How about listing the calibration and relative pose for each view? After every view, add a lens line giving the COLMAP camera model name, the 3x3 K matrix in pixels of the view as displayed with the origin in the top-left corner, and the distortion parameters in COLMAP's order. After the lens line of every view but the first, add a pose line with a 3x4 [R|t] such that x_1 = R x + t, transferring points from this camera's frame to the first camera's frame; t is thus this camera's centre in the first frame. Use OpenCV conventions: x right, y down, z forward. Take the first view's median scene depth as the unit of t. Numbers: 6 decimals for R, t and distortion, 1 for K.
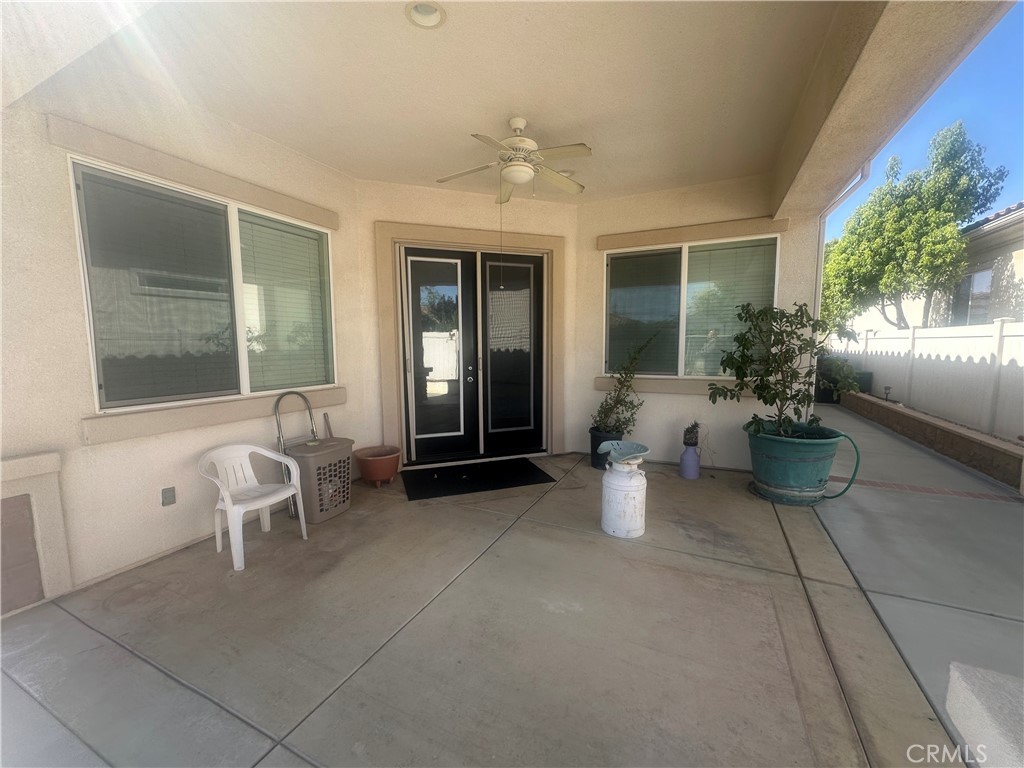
lens RADIAL K [[410.3, 0, 512.2], [0, 410.3, 386.4], [0, 0, 1]] dist [-0.001818, 0.000481]
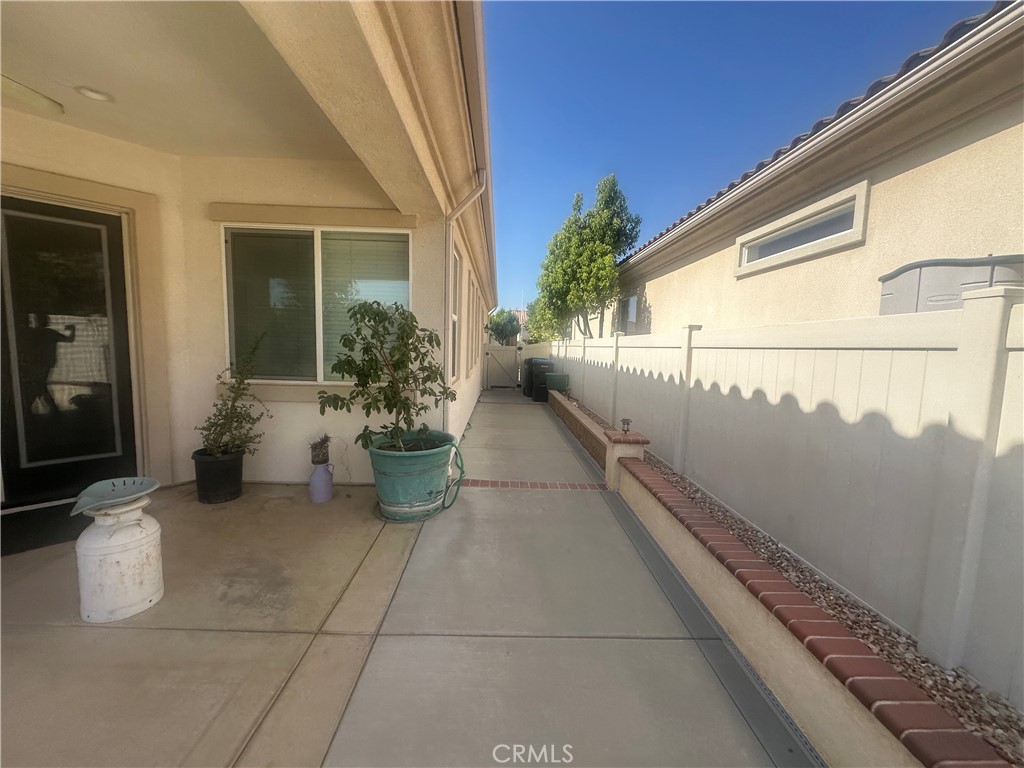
lens RADIAL K [[410.3, 0, 511.6], [0, 410.3, 382.8], [0, 0, 1]] dist [-0.001818, 0.000481]
pose [[0.893017, -0.007981, 0.449951, 0.382537], [0.011356, 0.999924, -0.004802, -0.013893], [-0.449879, 0.009398, 0.893040, 0.051330]]
